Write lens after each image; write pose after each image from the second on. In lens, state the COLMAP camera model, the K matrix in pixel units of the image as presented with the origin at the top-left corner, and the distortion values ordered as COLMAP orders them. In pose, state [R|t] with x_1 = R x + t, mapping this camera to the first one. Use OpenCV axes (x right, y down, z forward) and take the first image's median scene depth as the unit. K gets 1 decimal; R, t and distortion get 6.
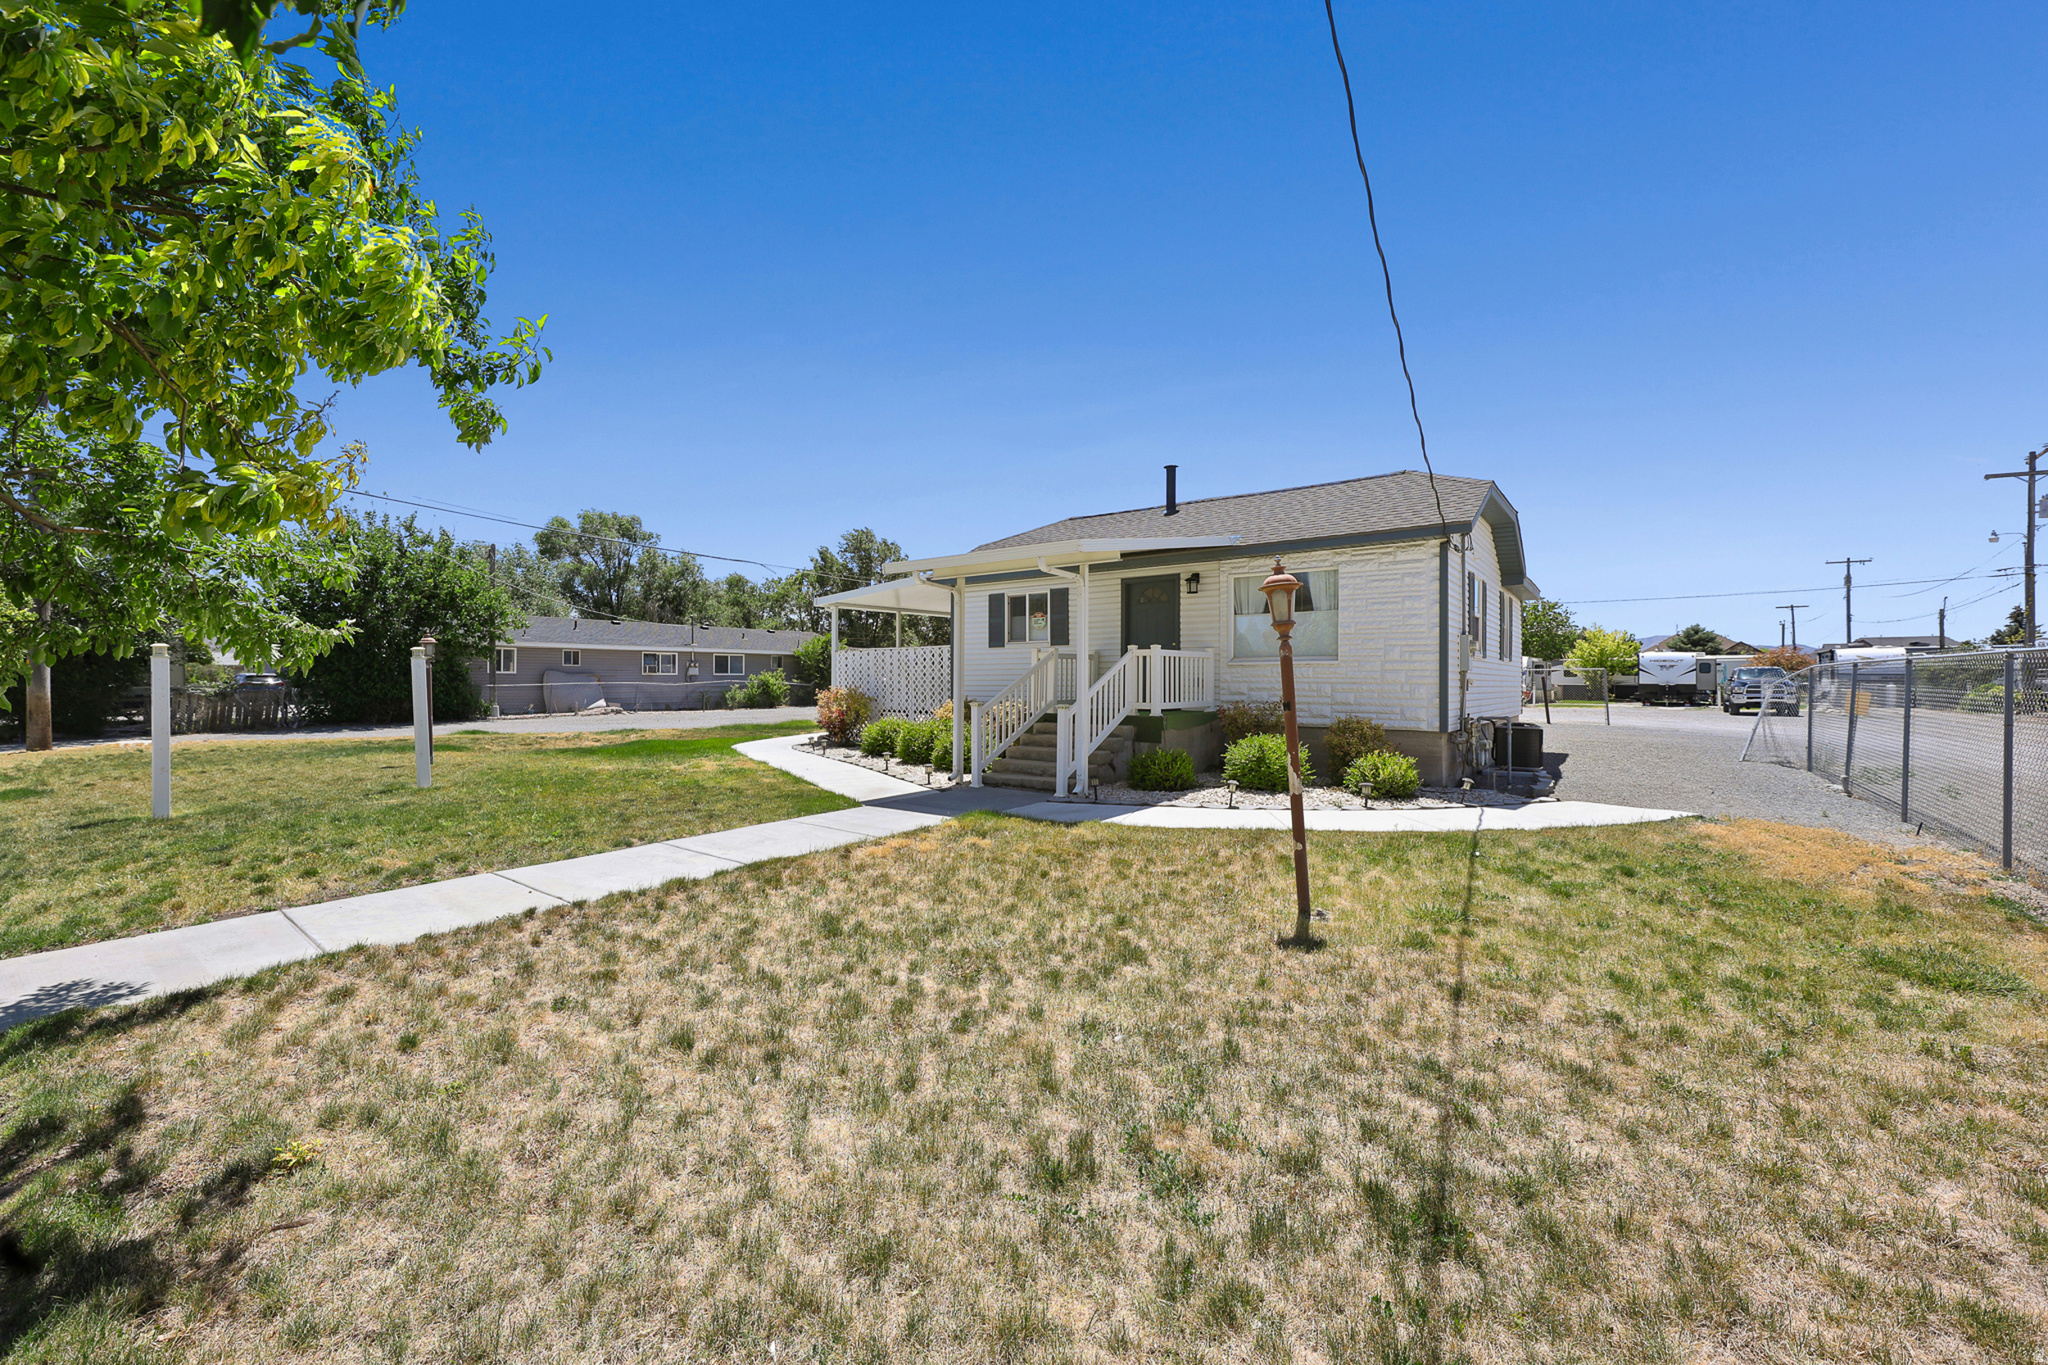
lens RADIAL K [[843.6, 0, 1024.0], [0, 843.6, 682.5], [0, 0, 1]] dist [-0.002848, -0.000223]
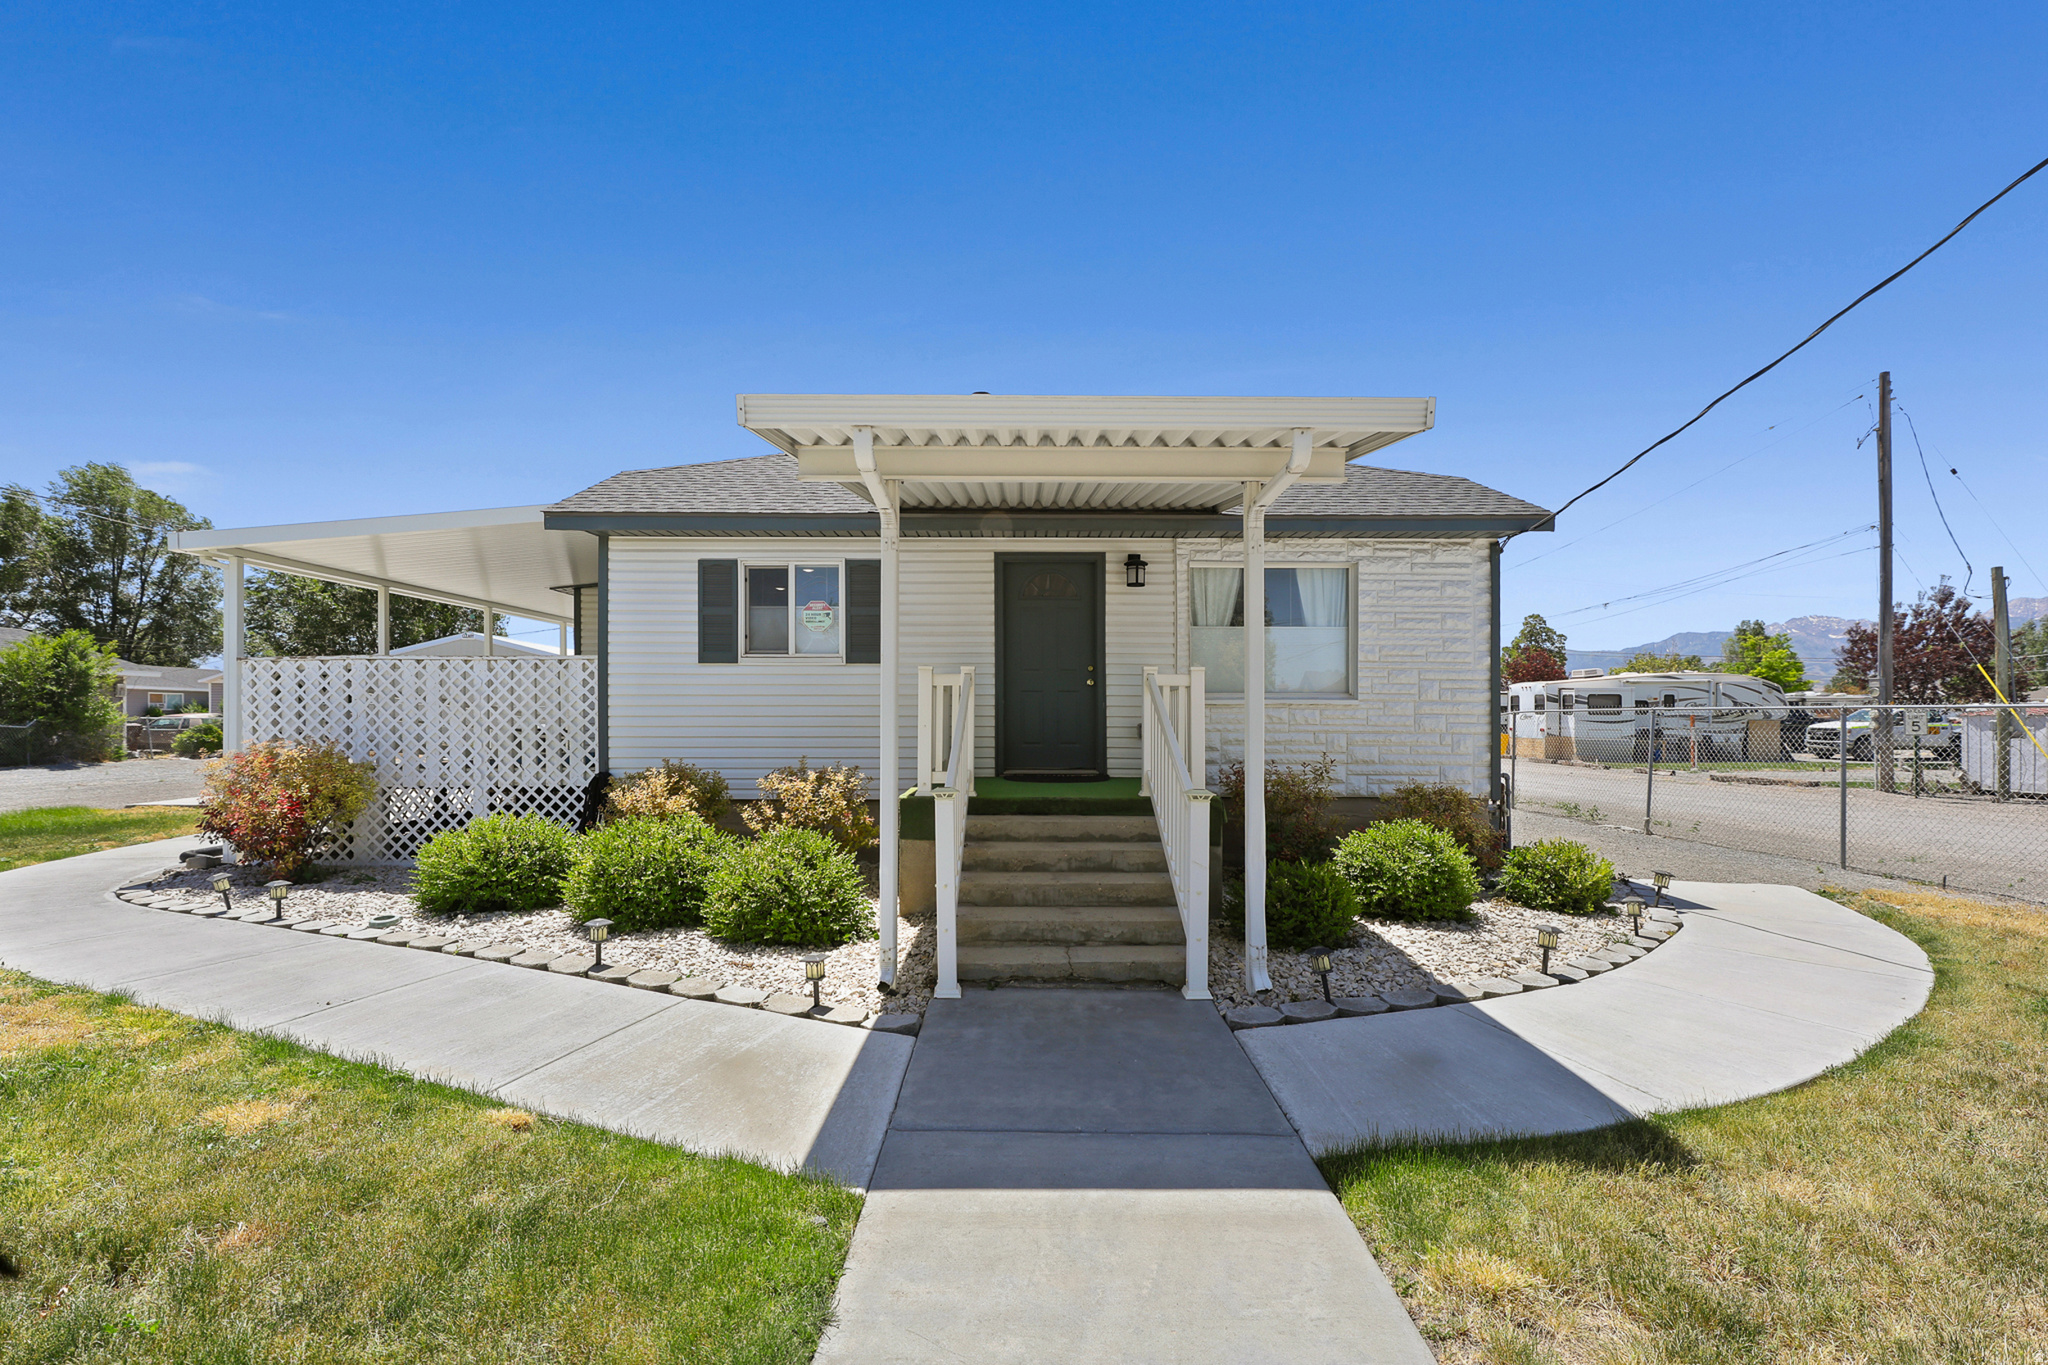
lens RADIAL K [[849.9, 0, 1021.7], [0, 849.9, 707.9], [0, 0, 1]] dist [-0.000497, -0.000071]
pose [[0.784793, 0.011334, 0.619654, -0.244832], [-0.000601, 0.999846, -0.017528, -0.006452], [-0.619757, 0.013383, 0.784679, 0.563715]]
